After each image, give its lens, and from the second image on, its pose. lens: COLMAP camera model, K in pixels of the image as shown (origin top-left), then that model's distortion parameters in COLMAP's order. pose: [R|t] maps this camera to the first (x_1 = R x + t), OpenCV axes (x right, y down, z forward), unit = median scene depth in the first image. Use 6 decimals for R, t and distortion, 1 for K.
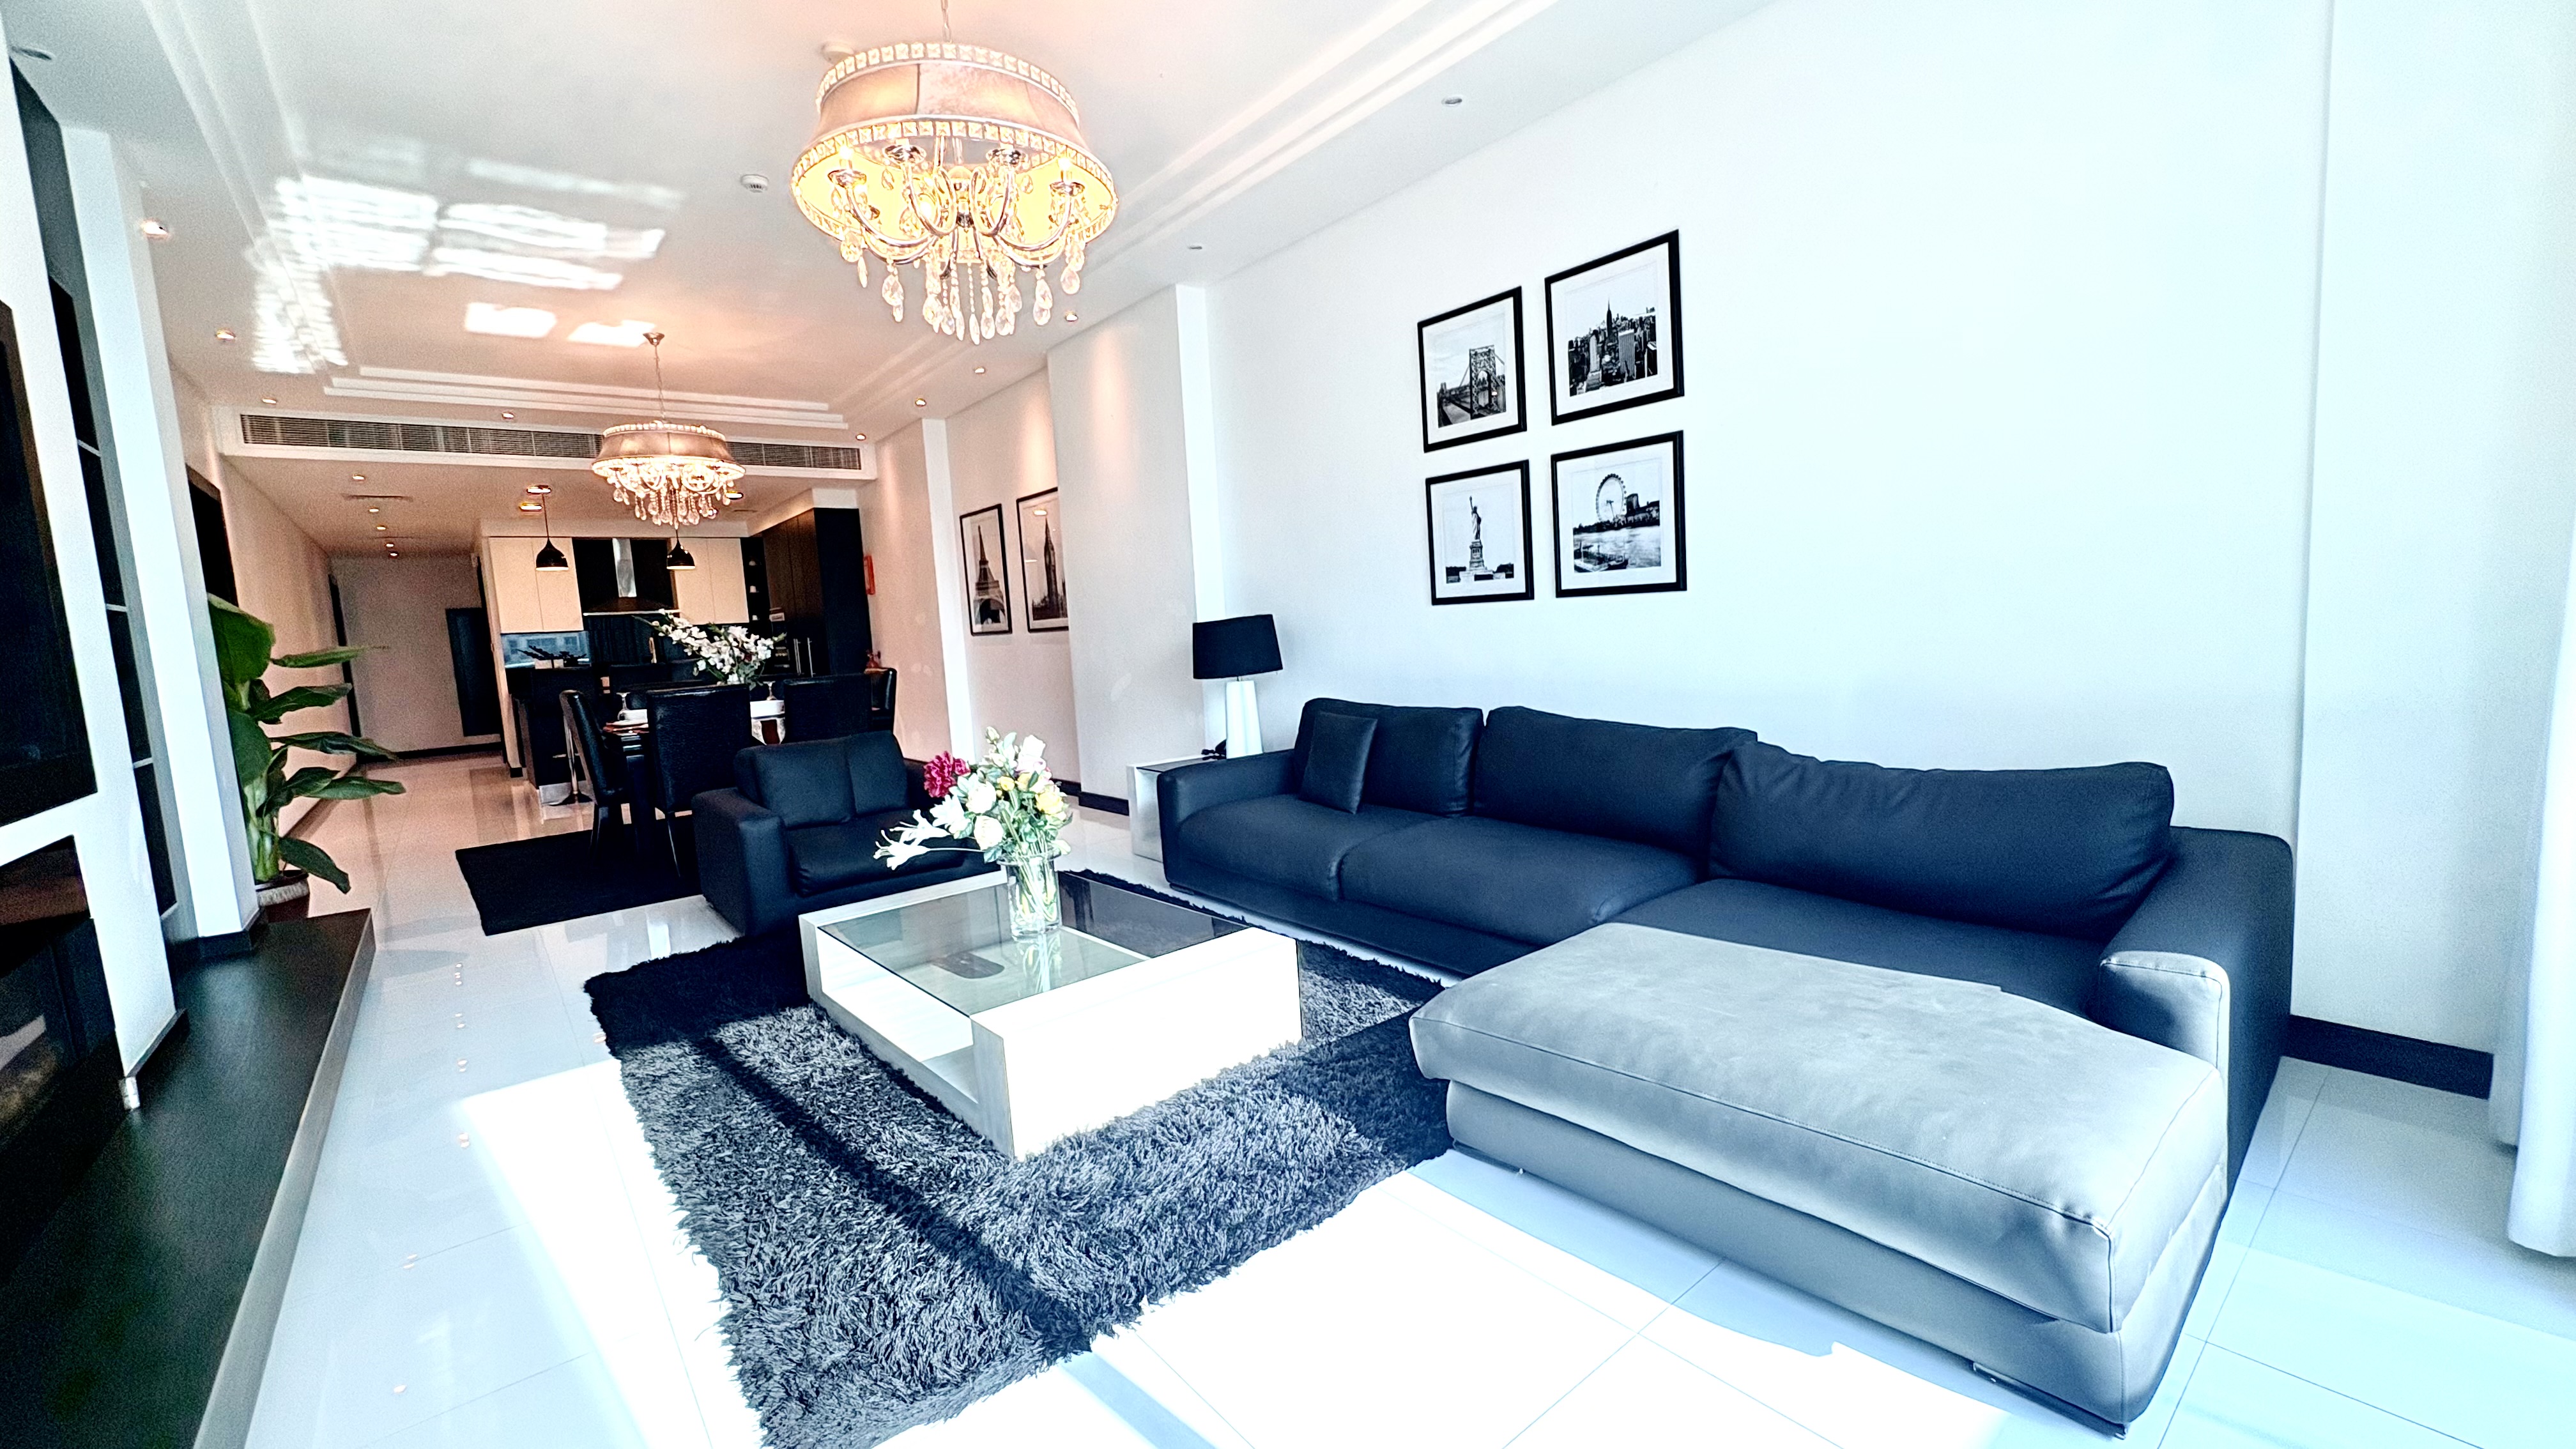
lens RADIAL K [[1046.2, 0, 1288.0], [0, 1046.2, 724.5], [0, 0, 1]] dist [-0.000366, 0.000089]
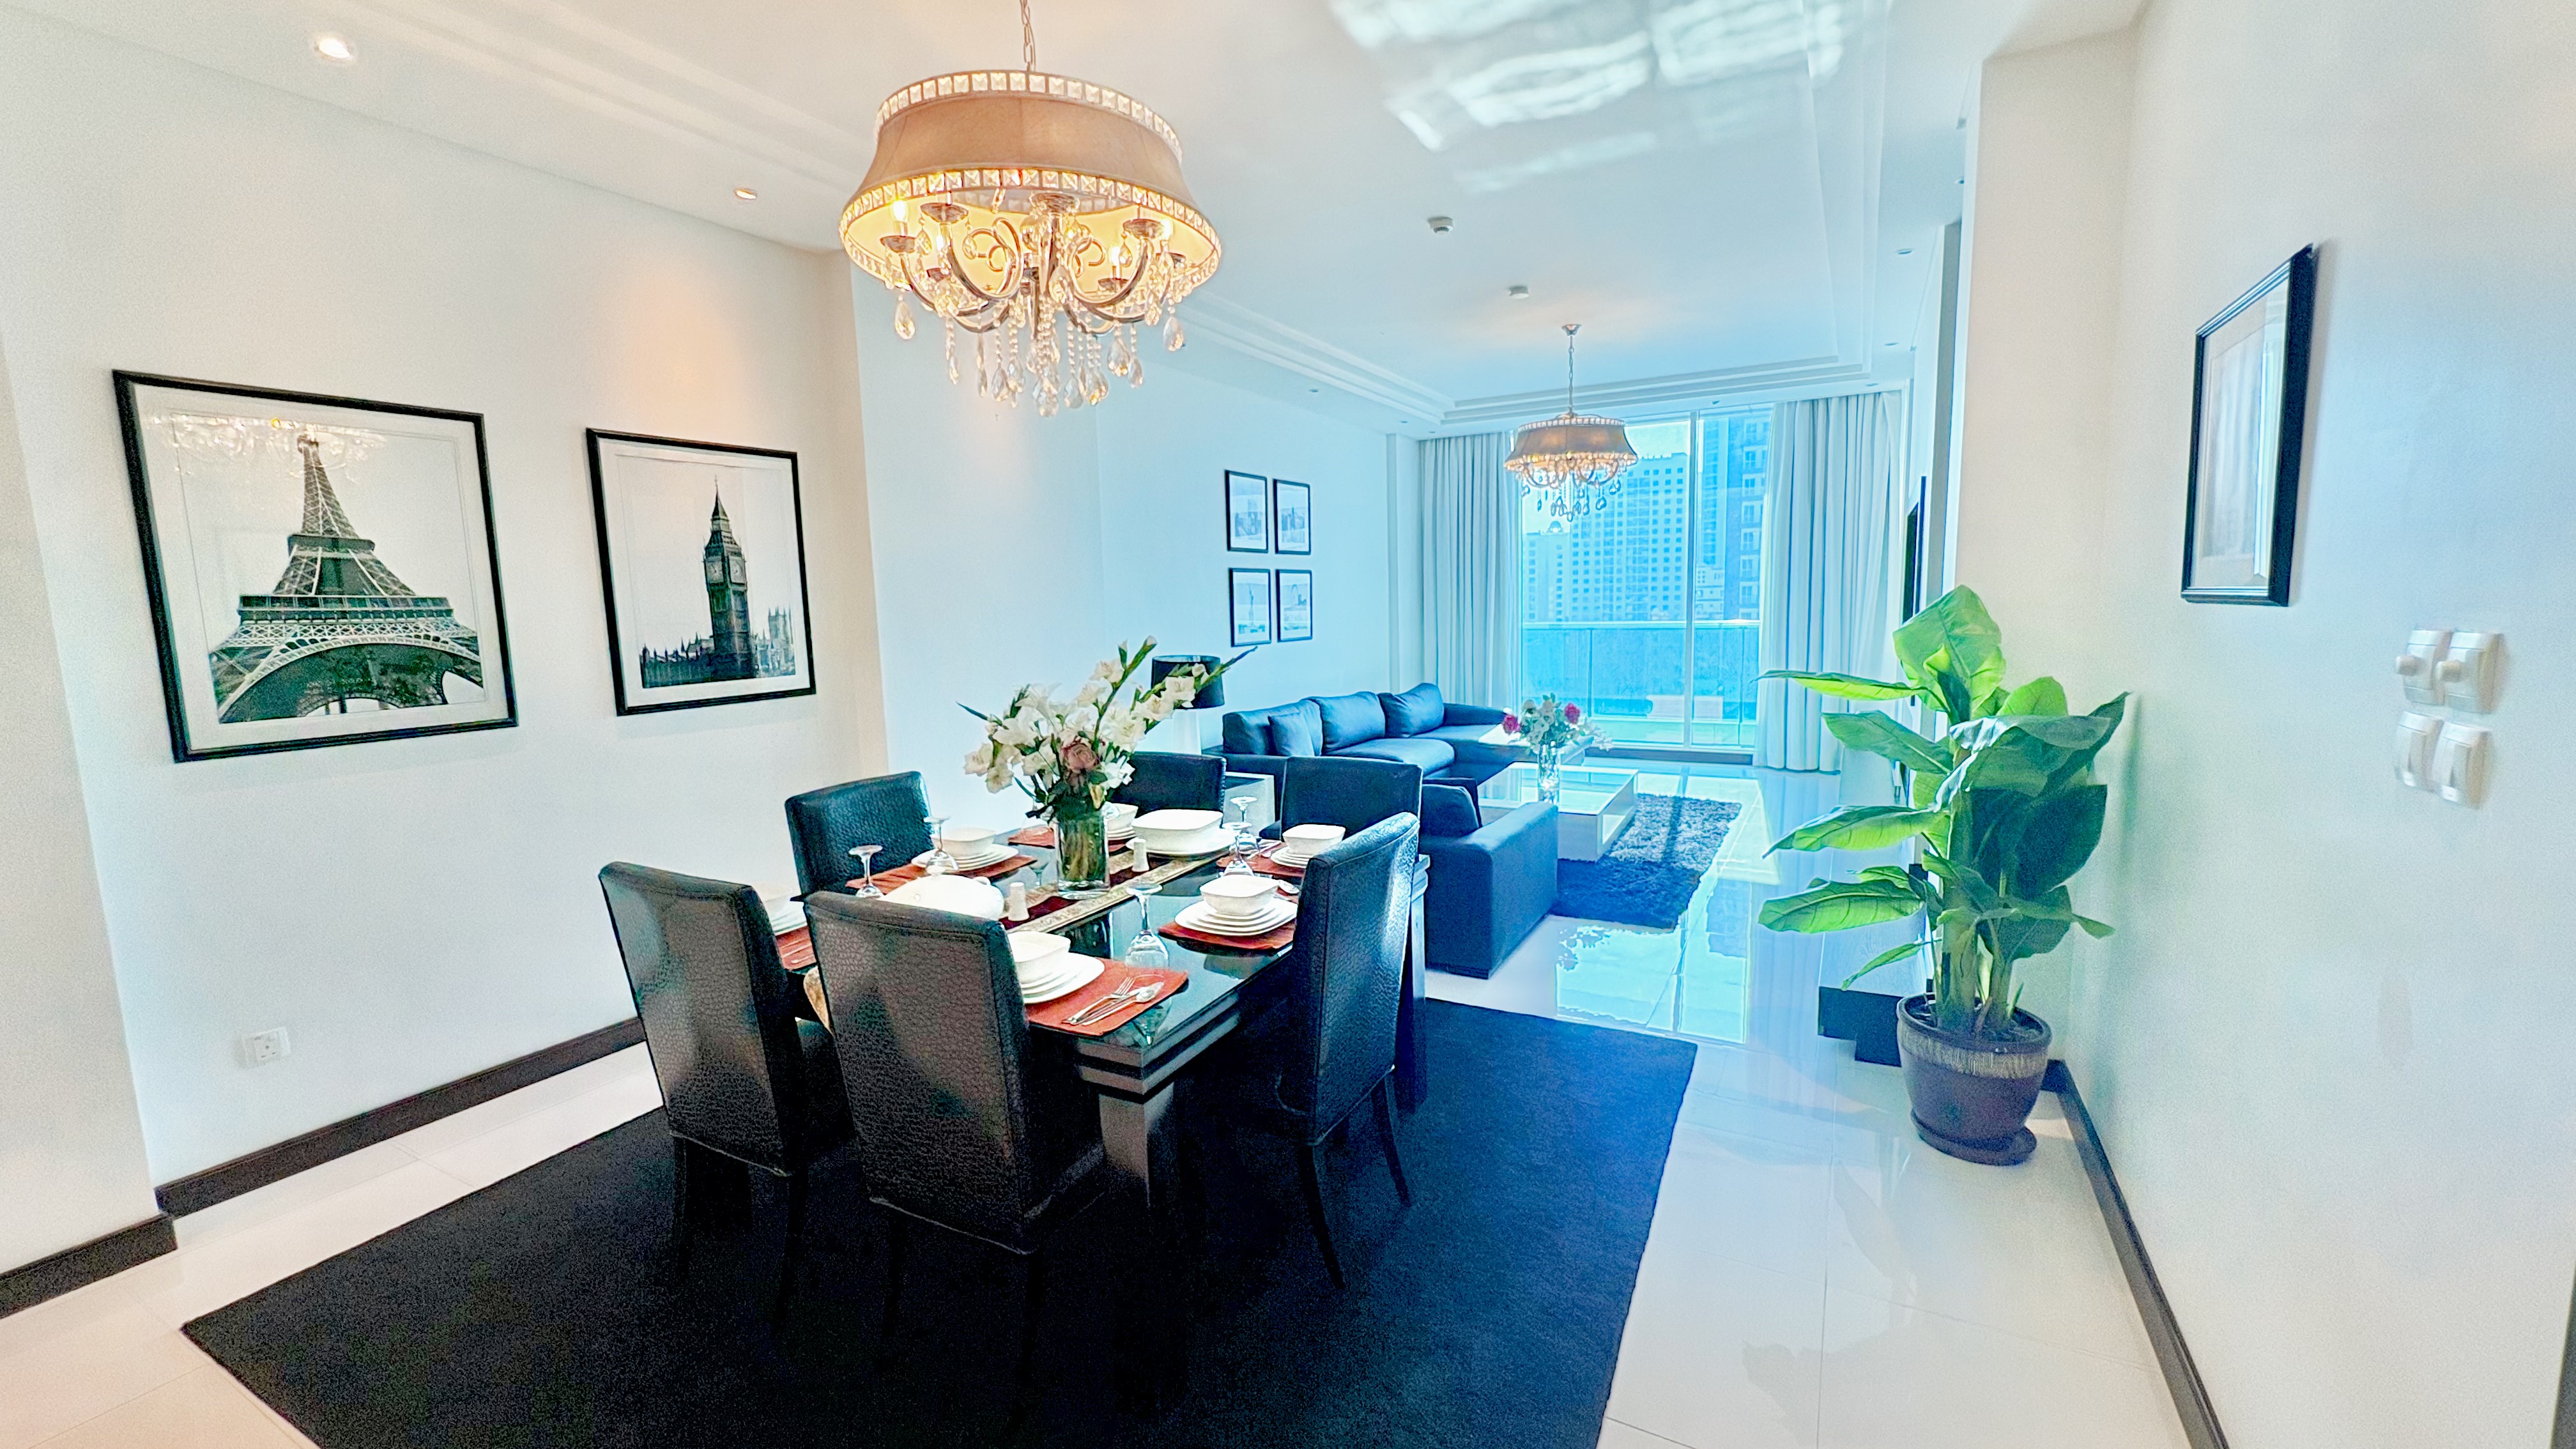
lens RADIAL K [[1046.2, 0, 1288.0], [0, 1046.2, 724.5], [0, 0, 1]] dist [-0.000366, 0.000089]
pose [[-0.377024, -0.045608, 0.925080, -1.427325], [0.138321, 0.984813, 0.104927, -0.162818], [-0.915817, 0.167518, -0.364990, 1.597381]]
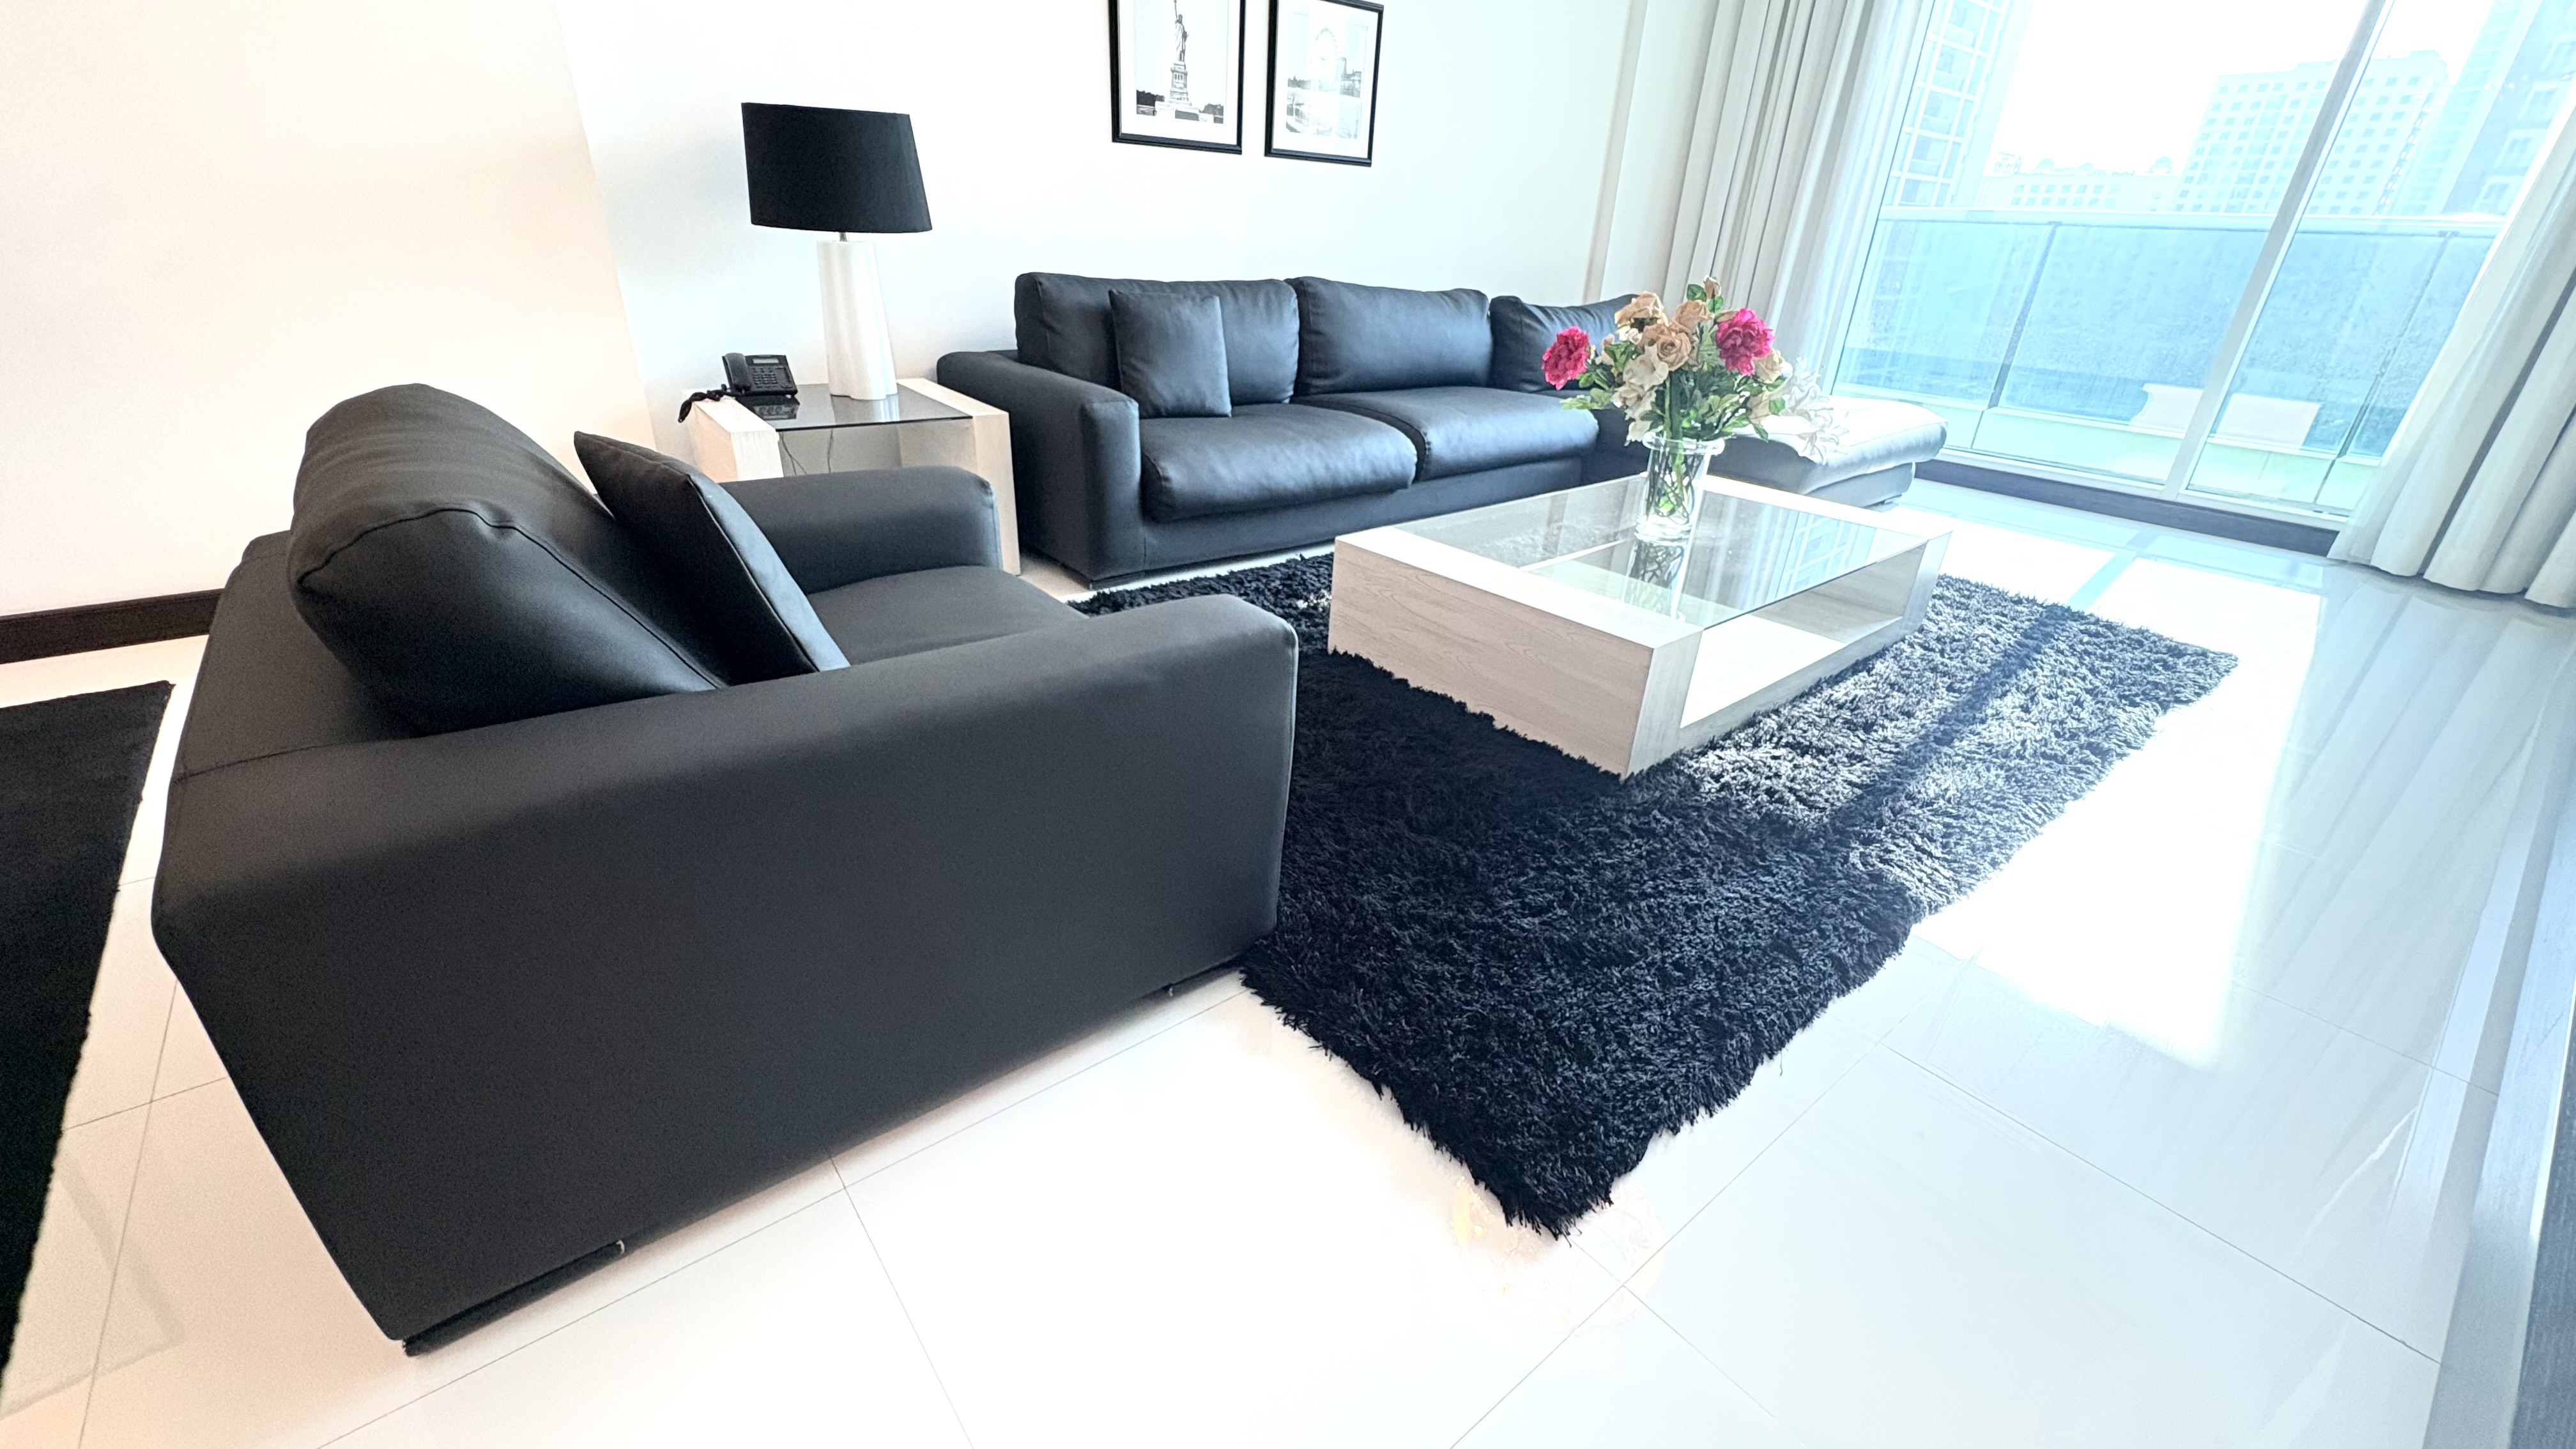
lens RADIAL K [[1046.2, 0, 1288.0], [0, 1046.2, 724.5], [0, 0, 1]] dist [-0.000366, 0.000089]
pose [[-0.003536, -0.381390, 0.924407, -0.775892], [0.056103, 0.922882, 0.380975, -0.004800], [-0.998419, 0.053209, 0.018134, 0.927293]]
